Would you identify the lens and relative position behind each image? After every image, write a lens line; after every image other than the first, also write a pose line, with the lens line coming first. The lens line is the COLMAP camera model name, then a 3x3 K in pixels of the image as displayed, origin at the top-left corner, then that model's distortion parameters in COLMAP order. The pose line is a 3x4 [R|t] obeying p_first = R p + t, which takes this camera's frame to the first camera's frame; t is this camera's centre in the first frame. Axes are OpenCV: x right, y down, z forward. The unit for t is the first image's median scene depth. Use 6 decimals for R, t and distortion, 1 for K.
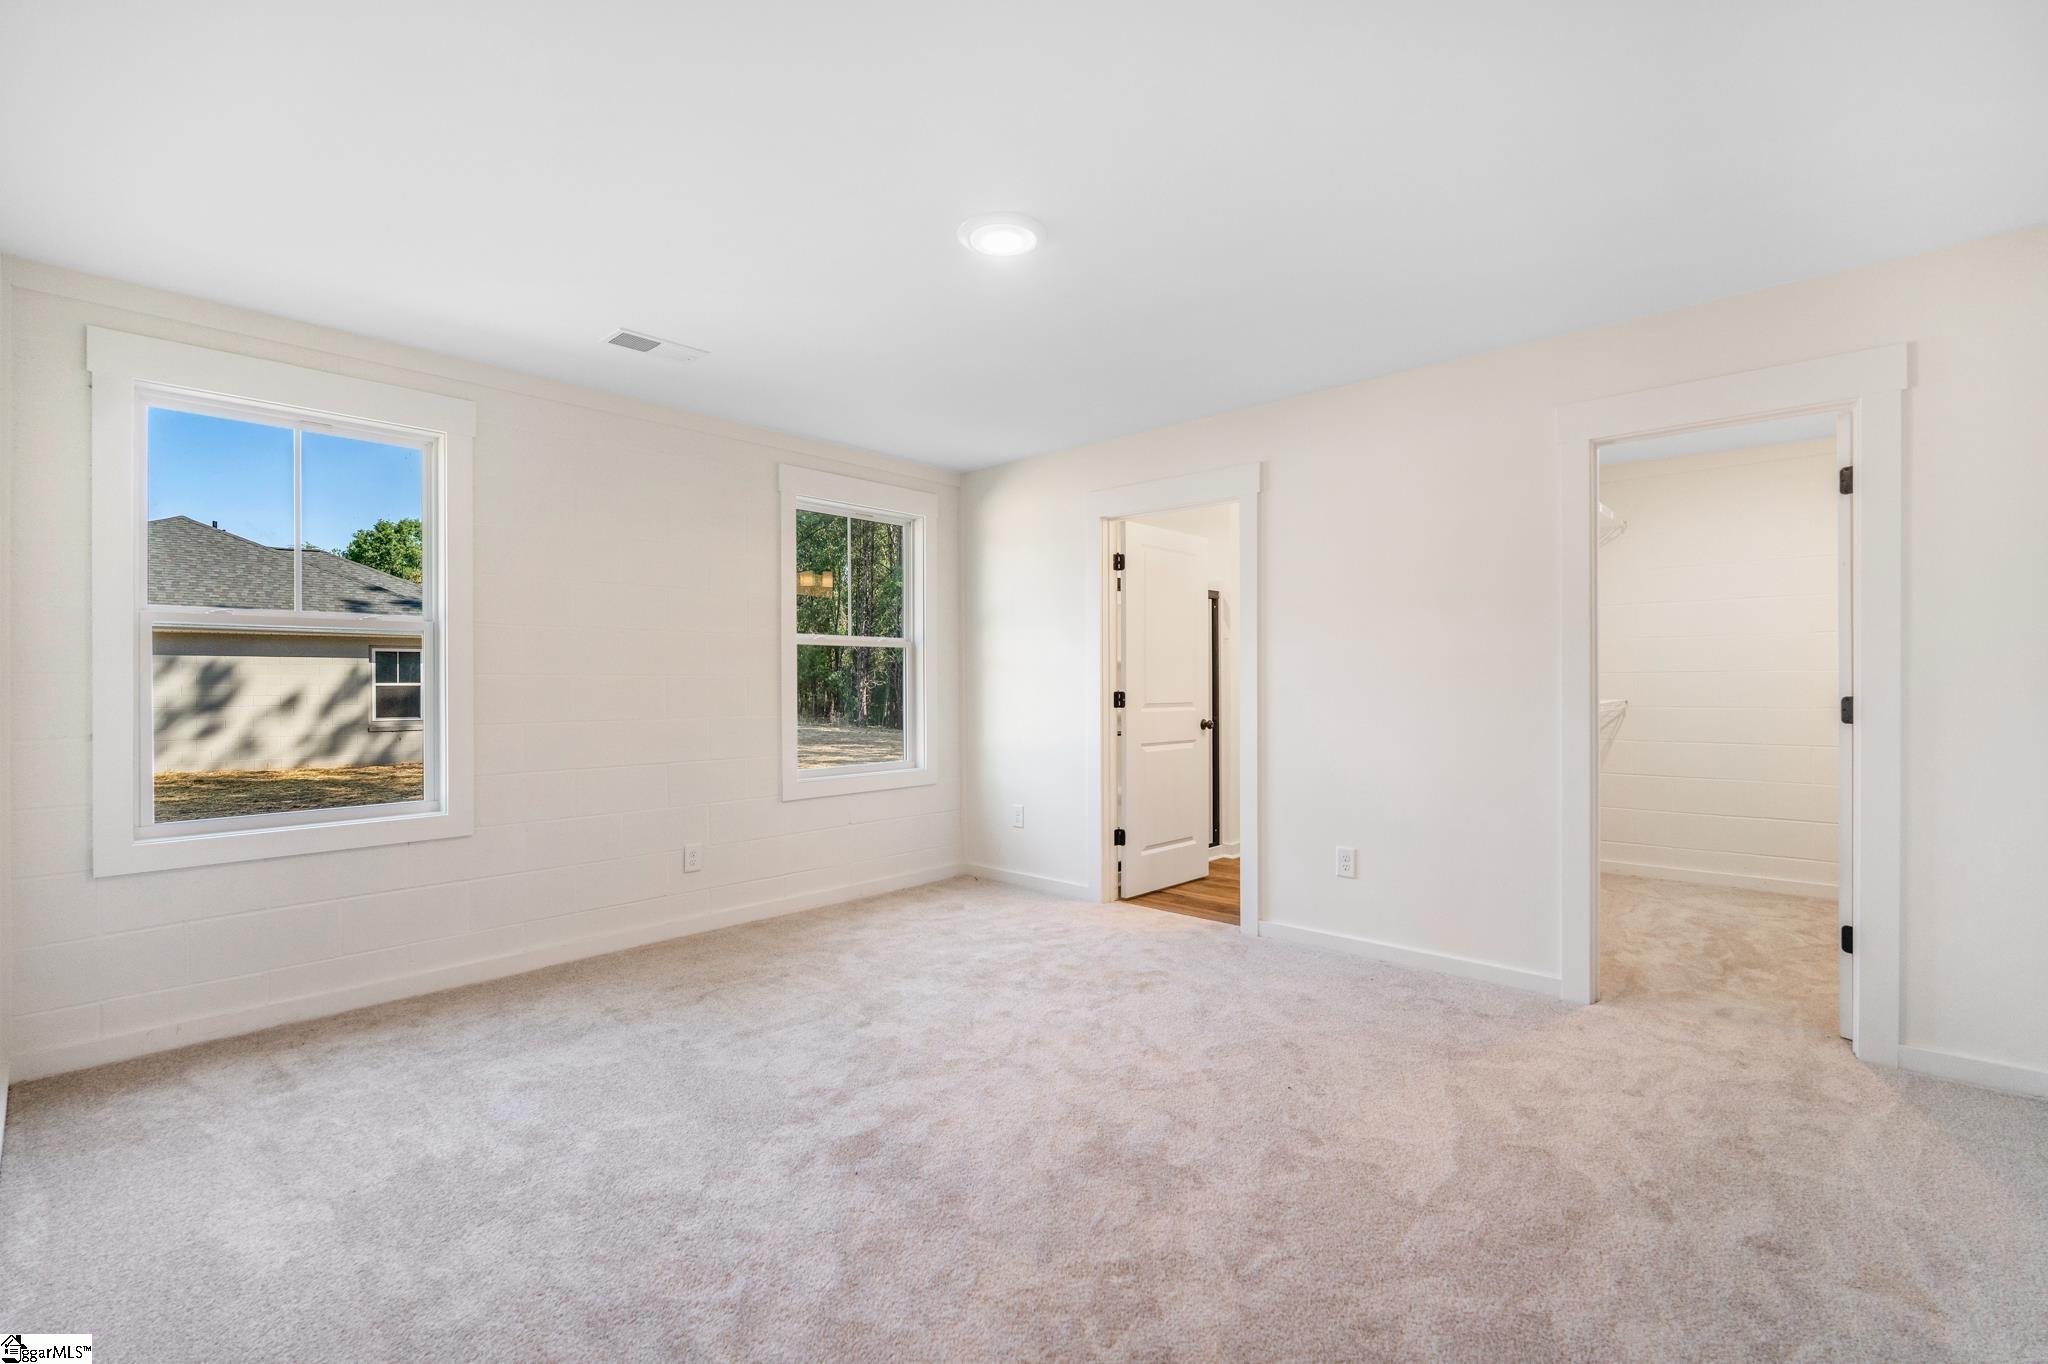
lens RADIAL K [[914.3, 0, 1024.0], [0, 914.3, 682.0], [0, 0, 1]] dist [-0.002963, -0.000096]
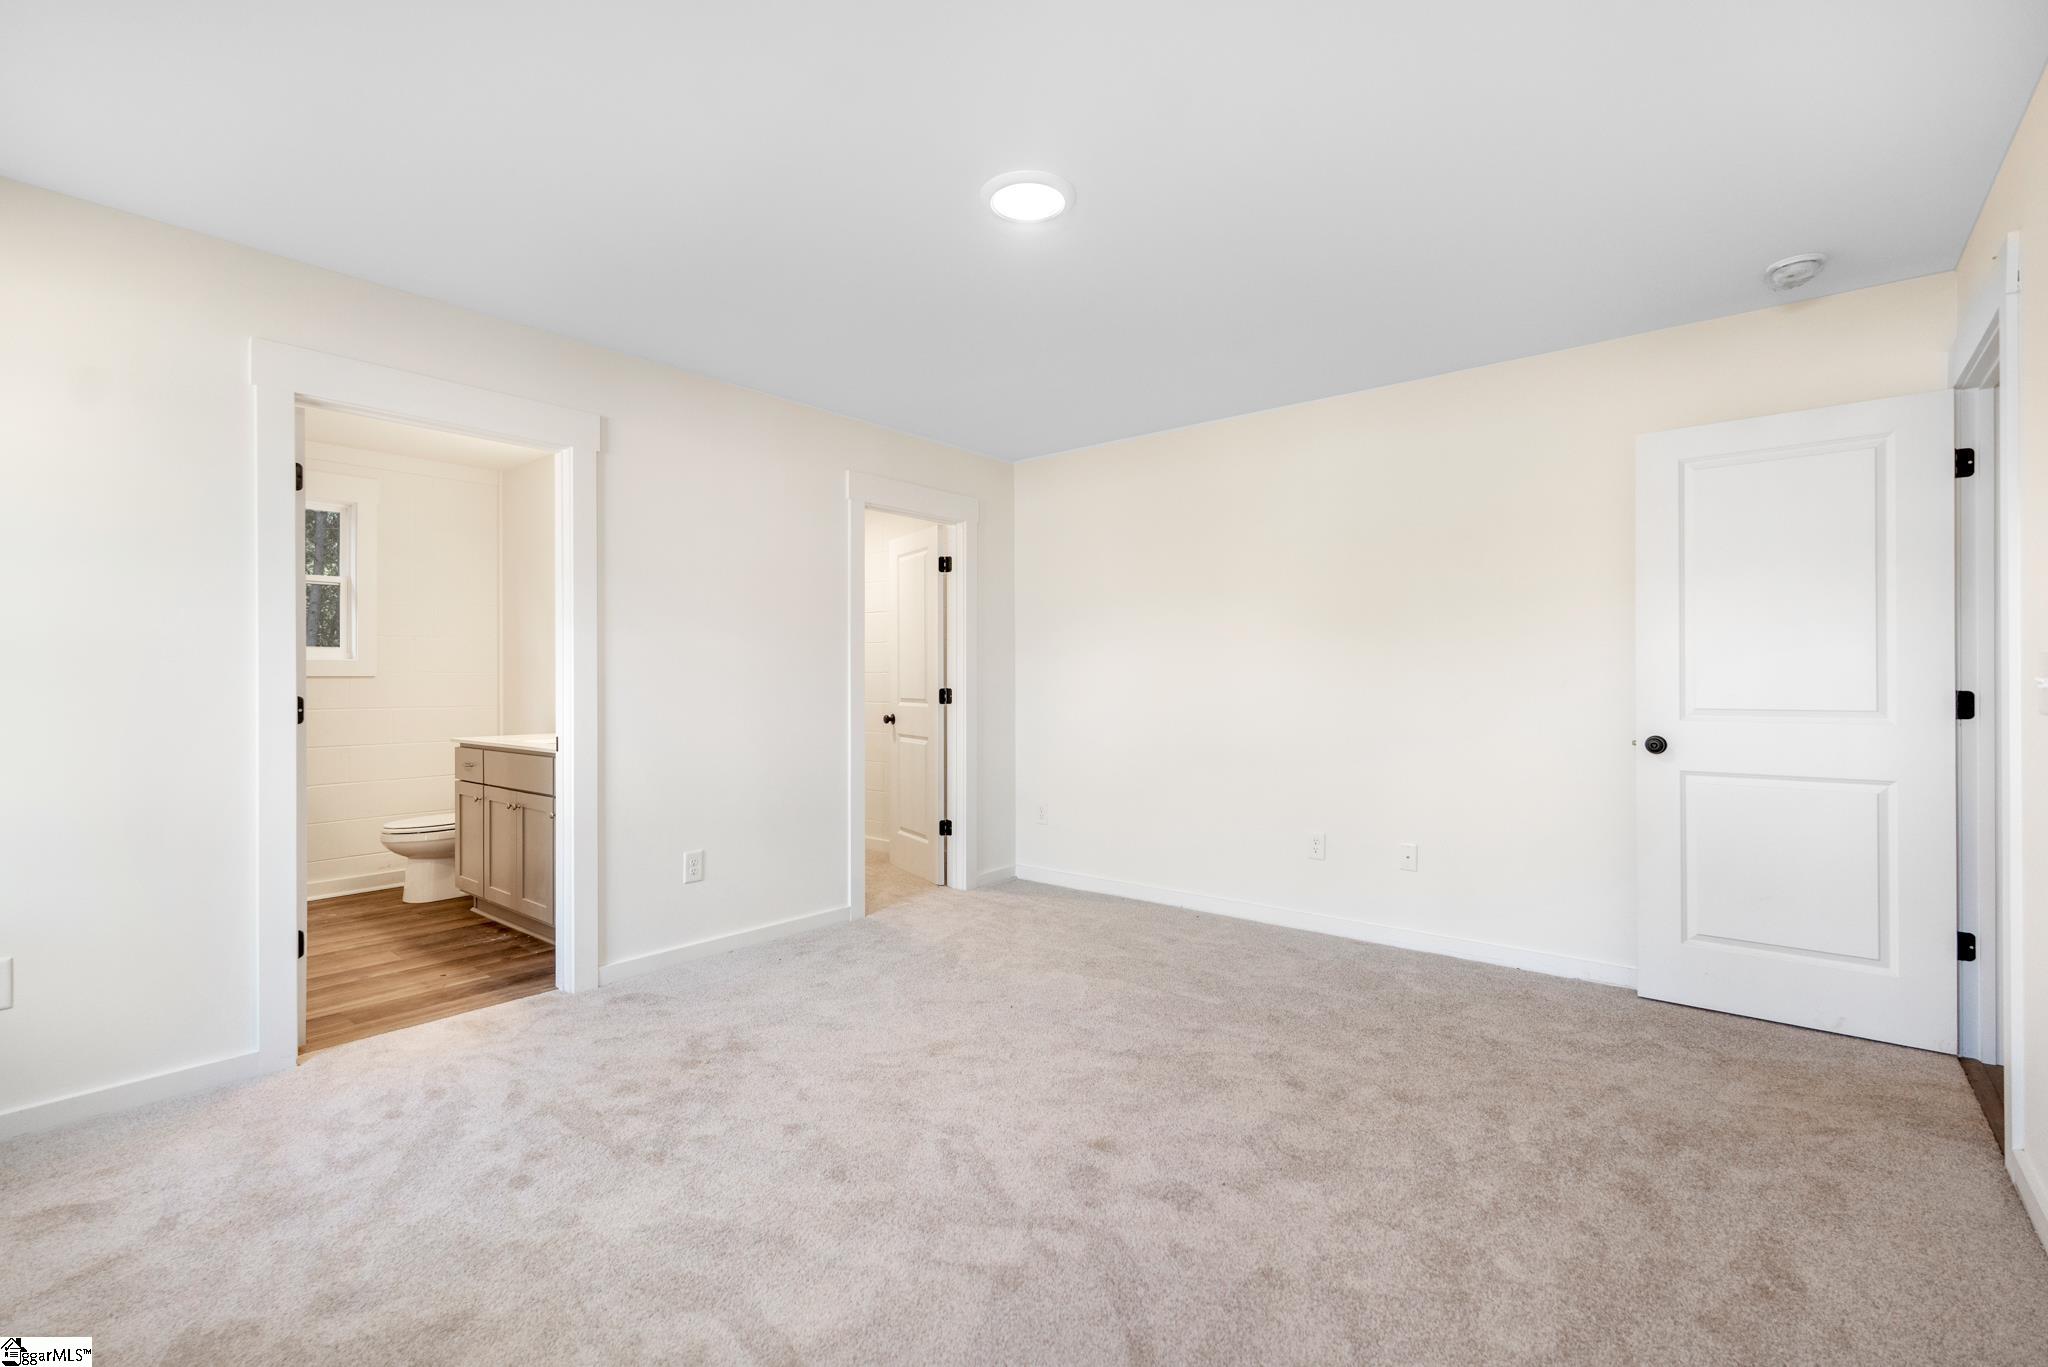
lens RADIAL K [[914.3, 0, 1024.0], [0, 914.3, 683.5], [0, 0, 1]] dist [-0.002963, -0.000096]
pose [[-0.060751, -0.001145, 0.998152, -0.646173], [0.004322, 0.999990, 0.001410, 0.004166], [-0.998144, 0.004400, -0.060745, 0.725179]]
